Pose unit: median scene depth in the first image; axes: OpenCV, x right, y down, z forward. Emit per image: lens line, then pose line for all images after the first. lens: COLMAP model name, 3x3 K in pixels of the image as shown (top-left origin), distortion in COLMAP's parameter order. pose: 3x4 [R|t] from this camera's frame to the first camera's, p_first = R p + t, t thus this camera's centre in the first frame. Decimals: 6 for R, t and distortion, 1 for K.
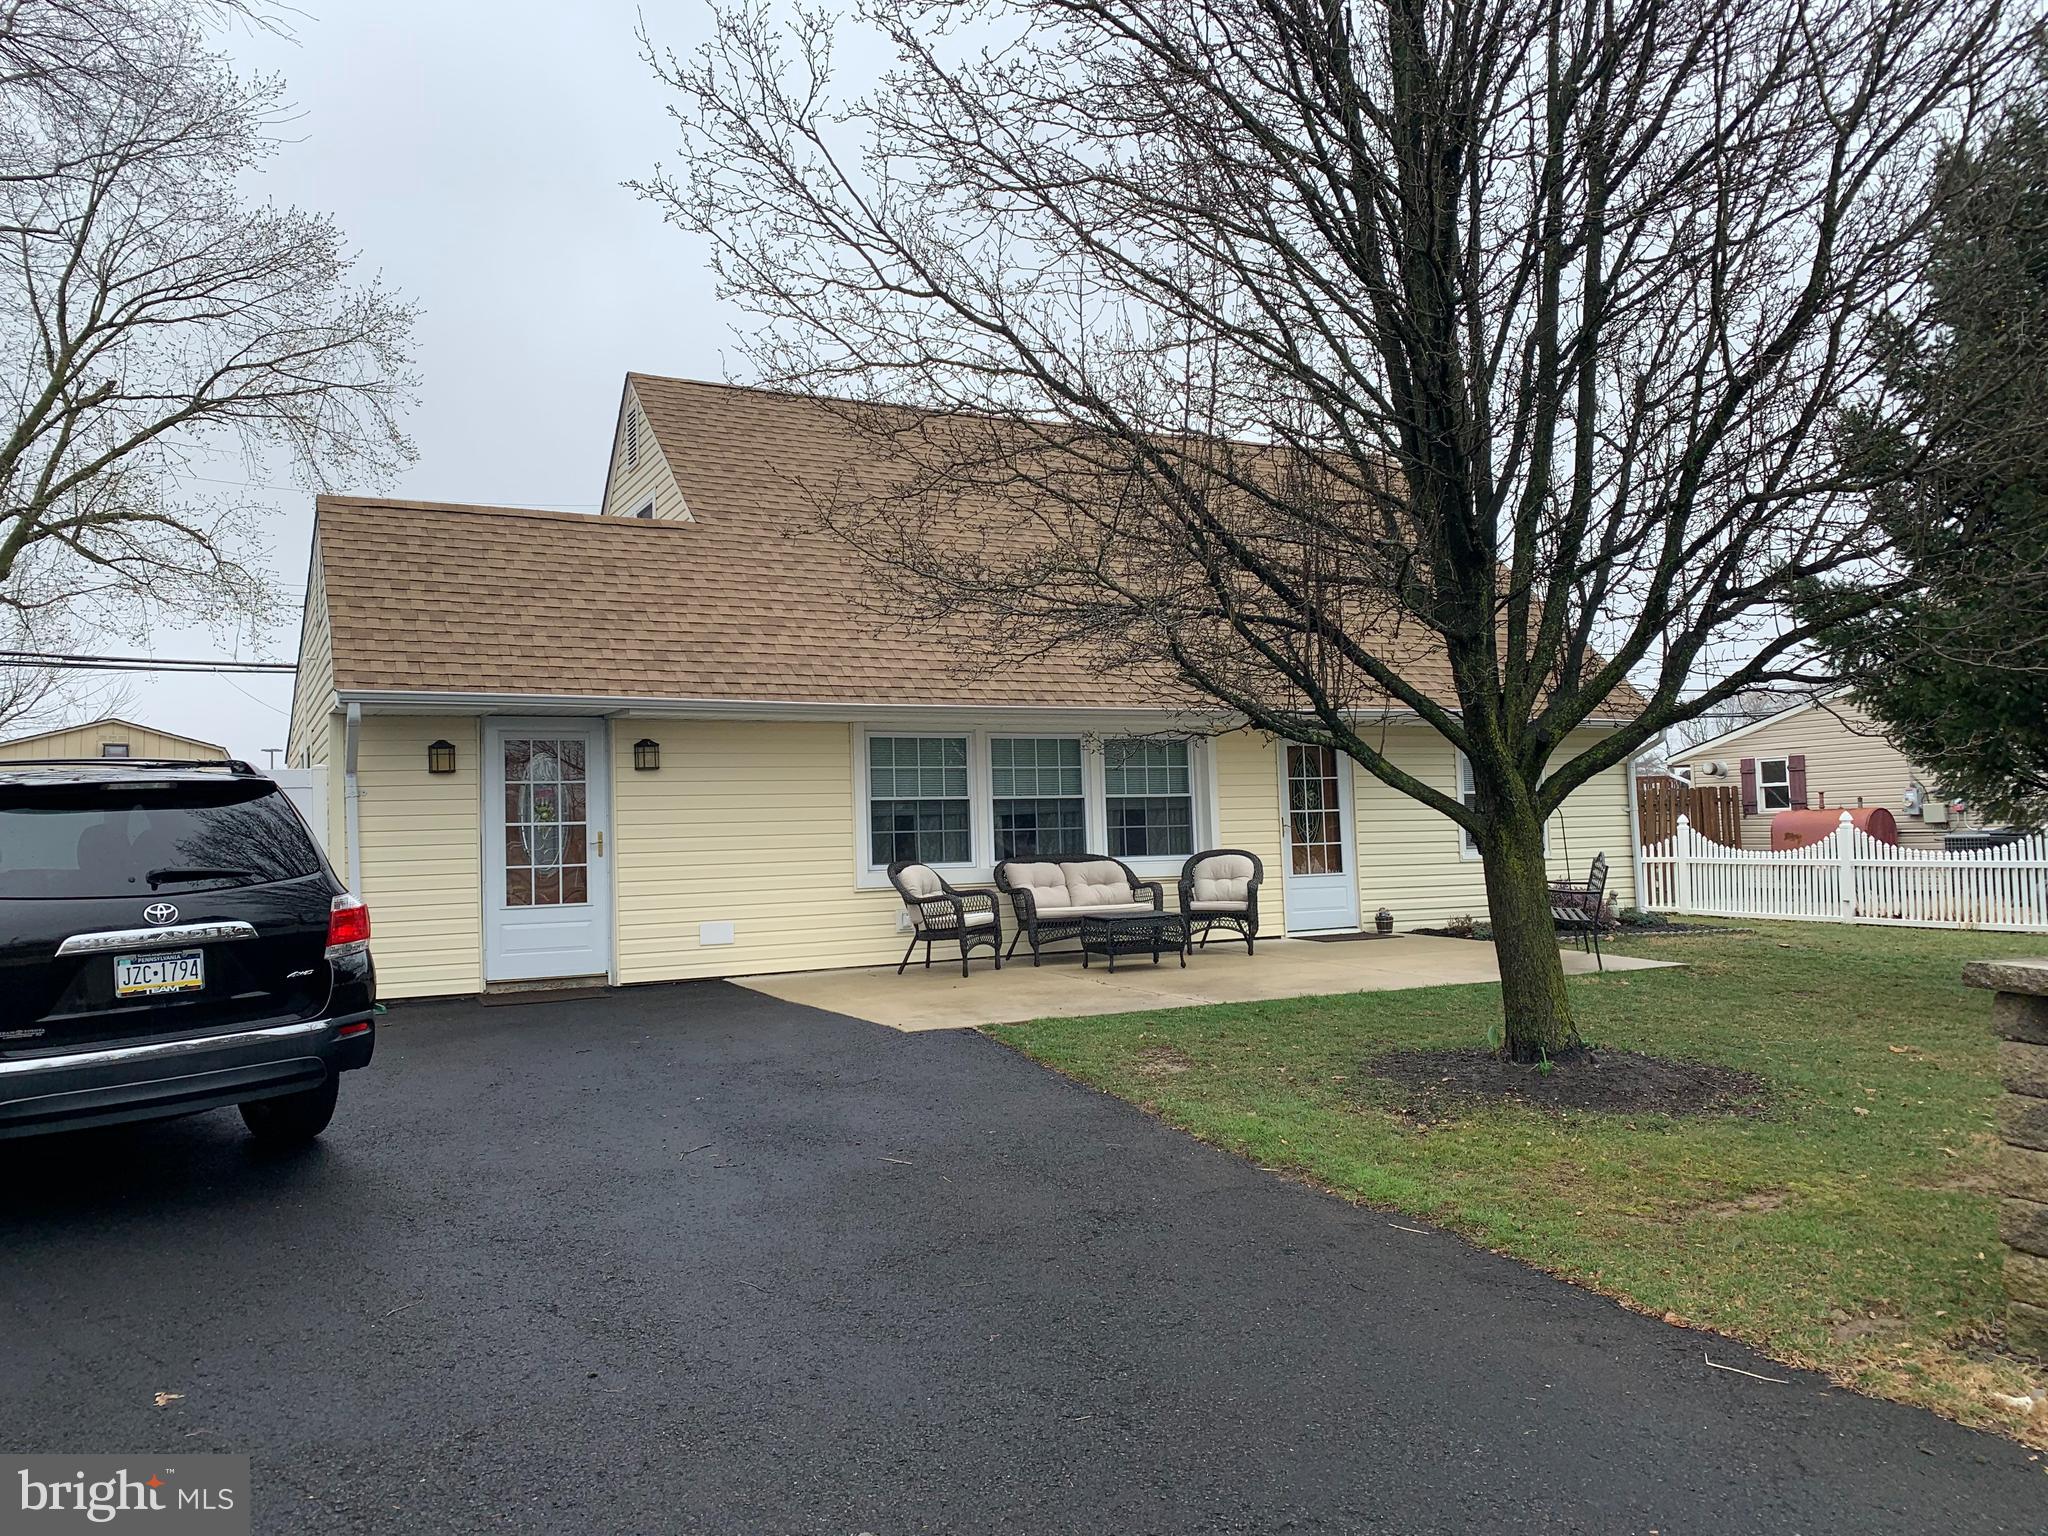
lens RADIAL K [[1561.2, 0, 1009.8], [0, 1561.2, 778.0], [0, 0, 1]] dist [0.034691, -0.045532]
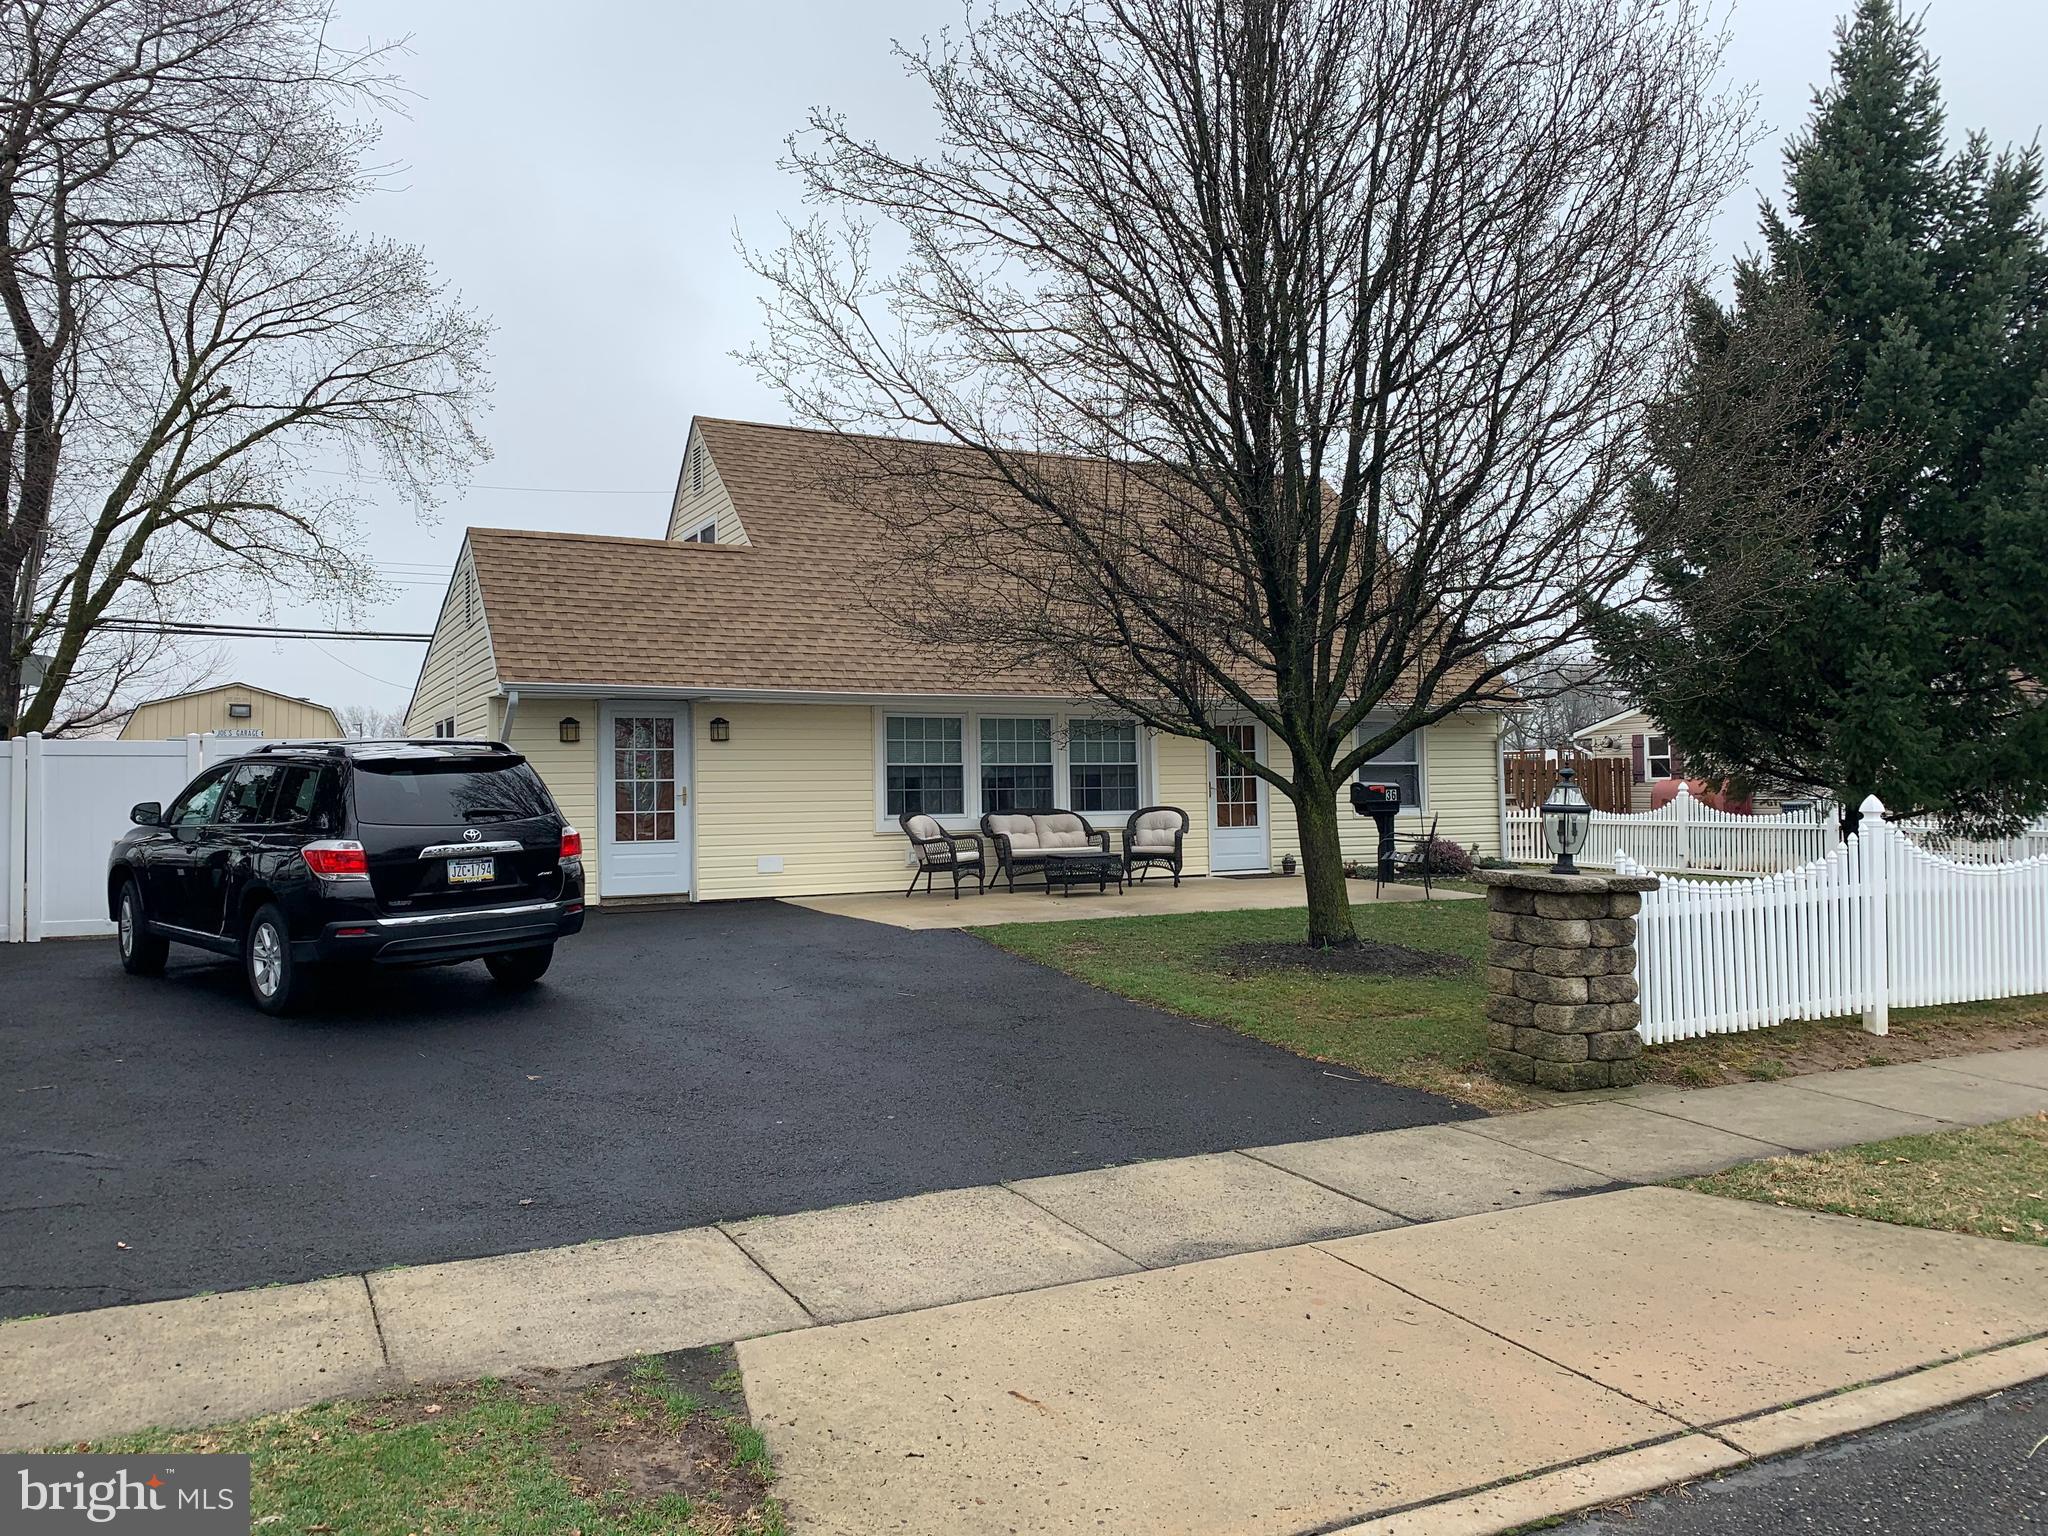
lens RADIAL K [[1561.2, 0, 1029.9], [0, 1561.2, 760.1], [0, 0, 1]] dist [0.034691, -0.045532]
pose [[0.999882, 0.013309, 0.007708, 0.020711], [-0.013440, 0.999762, 0.017184, -0.014303], [-0.007477, -0.017286, 0.999823, -0.312141]]
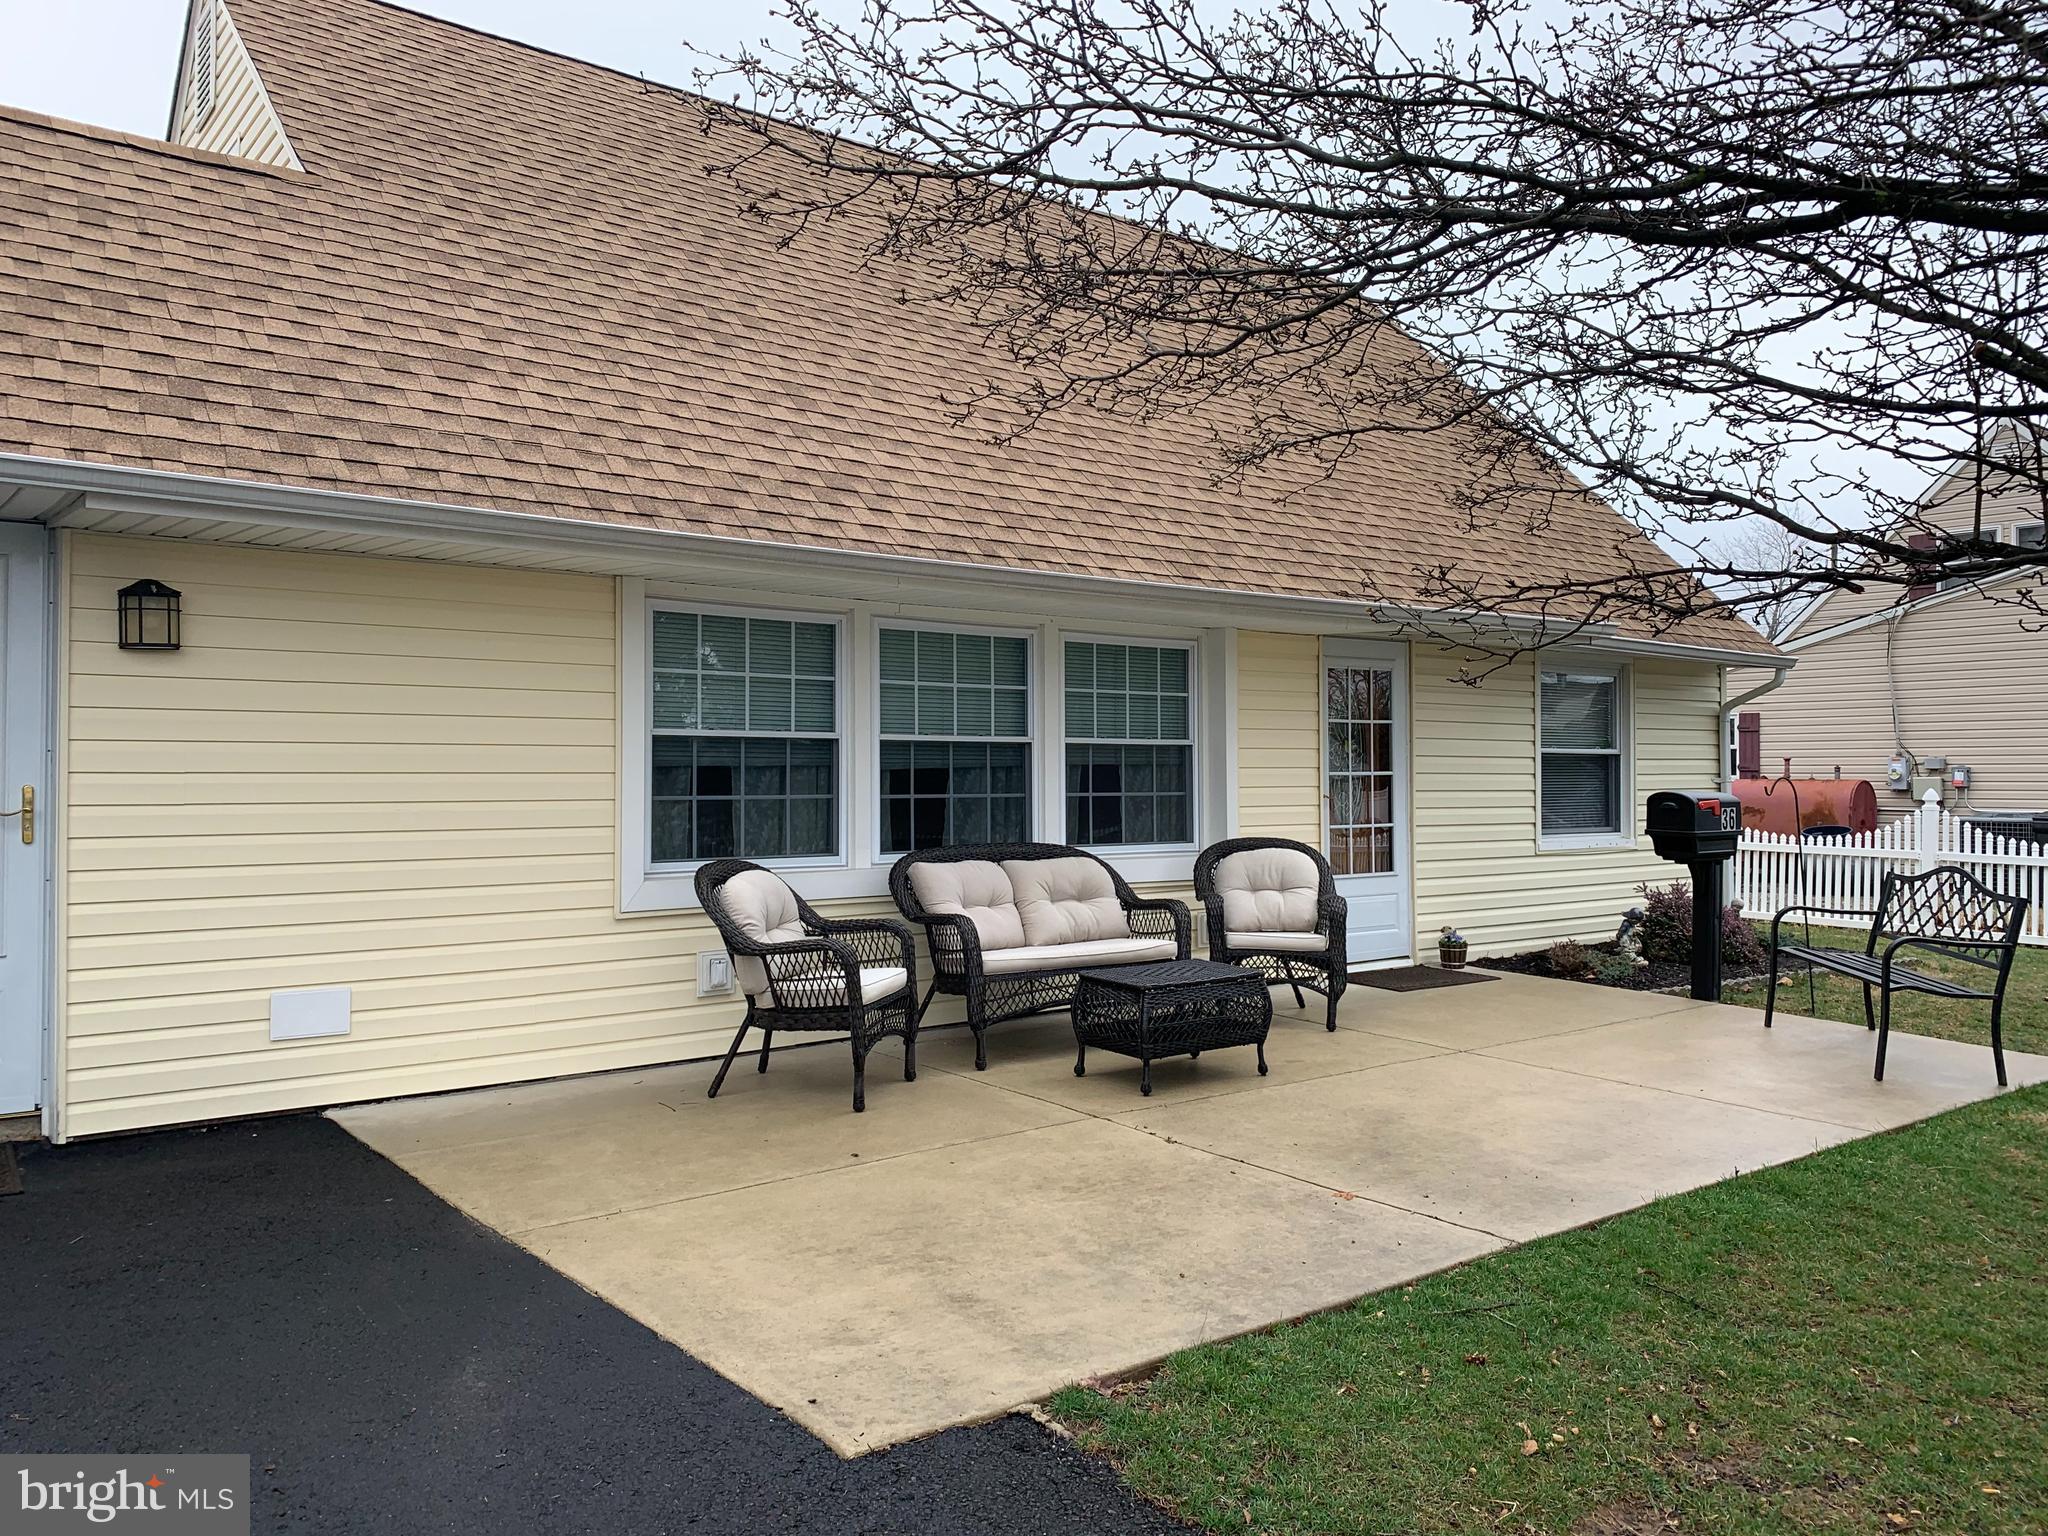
lens RADIAL K [[1561.2, 0, 1016.5], [0, 1561.2, 763.8], [0, 0, 1]] dist [0.034691, -0.045532]
pose [[0.981529, 0.031709, 0.188669, -0.069635], [-0.038036, 0.998826, 0.030010, 0.004269], [-0.187496, -0.036632, 0.981582, 0.484789]]
